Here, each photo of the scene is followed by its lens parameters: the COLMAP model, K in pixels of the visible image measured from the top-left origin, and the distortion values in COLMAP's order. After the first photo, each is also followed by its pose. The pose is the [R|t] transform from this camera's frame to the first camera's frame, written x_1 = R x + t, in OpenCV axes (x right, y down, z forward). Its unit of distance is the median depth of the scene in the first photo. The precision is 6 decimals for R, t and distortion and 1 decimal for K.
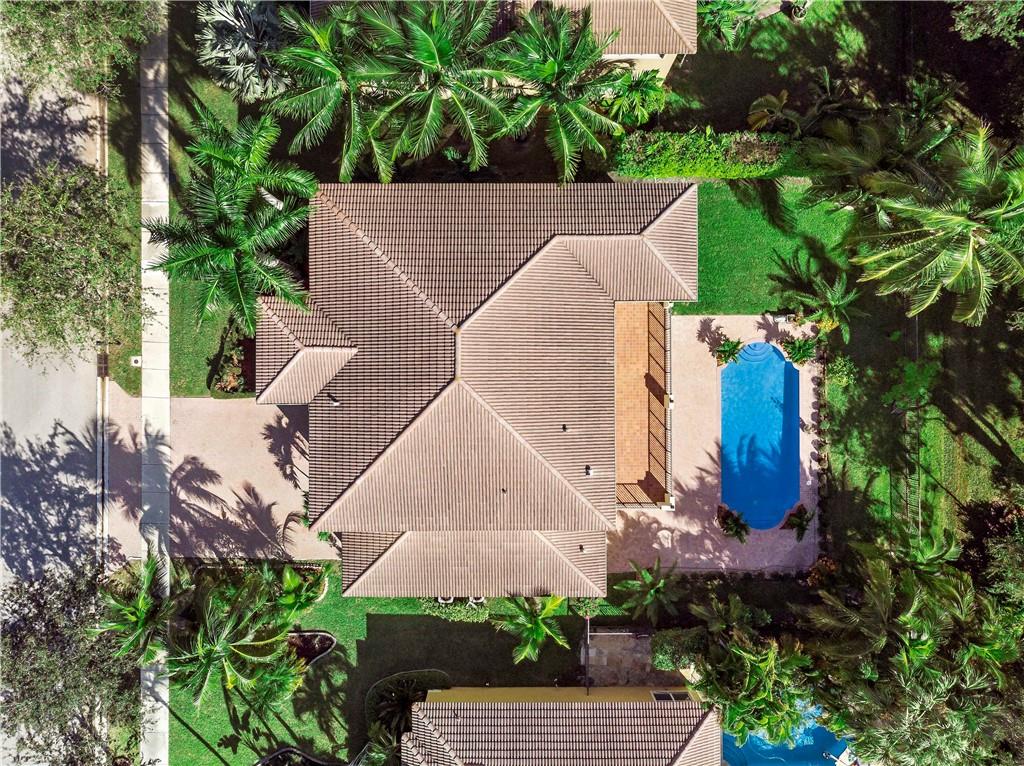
lens RADIAL K [[839.6, 0, 514.8], [0, 839.6, 384.7], [0, 0, 1]] dist [0.001375, 0.026658]
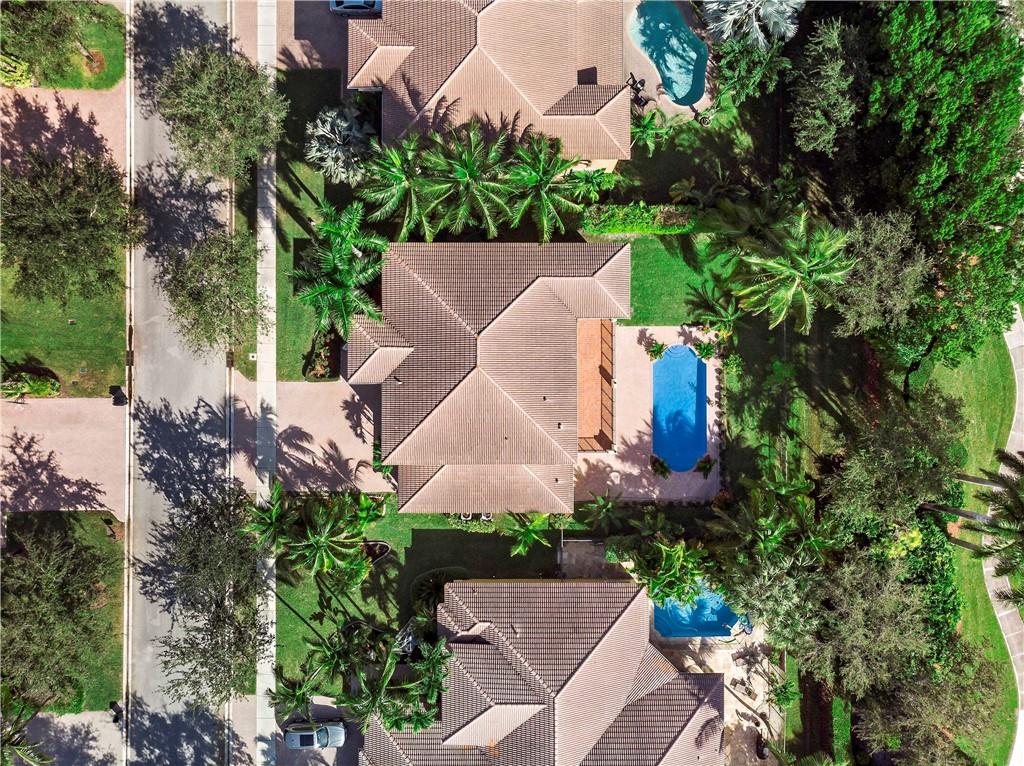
lens RADIAL K [[839.6, 0, 512.1], [0, 839.6, 382.7], [0, 0, 1]] dist [0.001375, 0.026658]
pose [[0.999995, 0.002561, -0.001654, 0.000490], [-0.002570, 0.999980, -0.005787, 0.025761], [0.001639, 0.005792, 0.999982, -0.483704]]
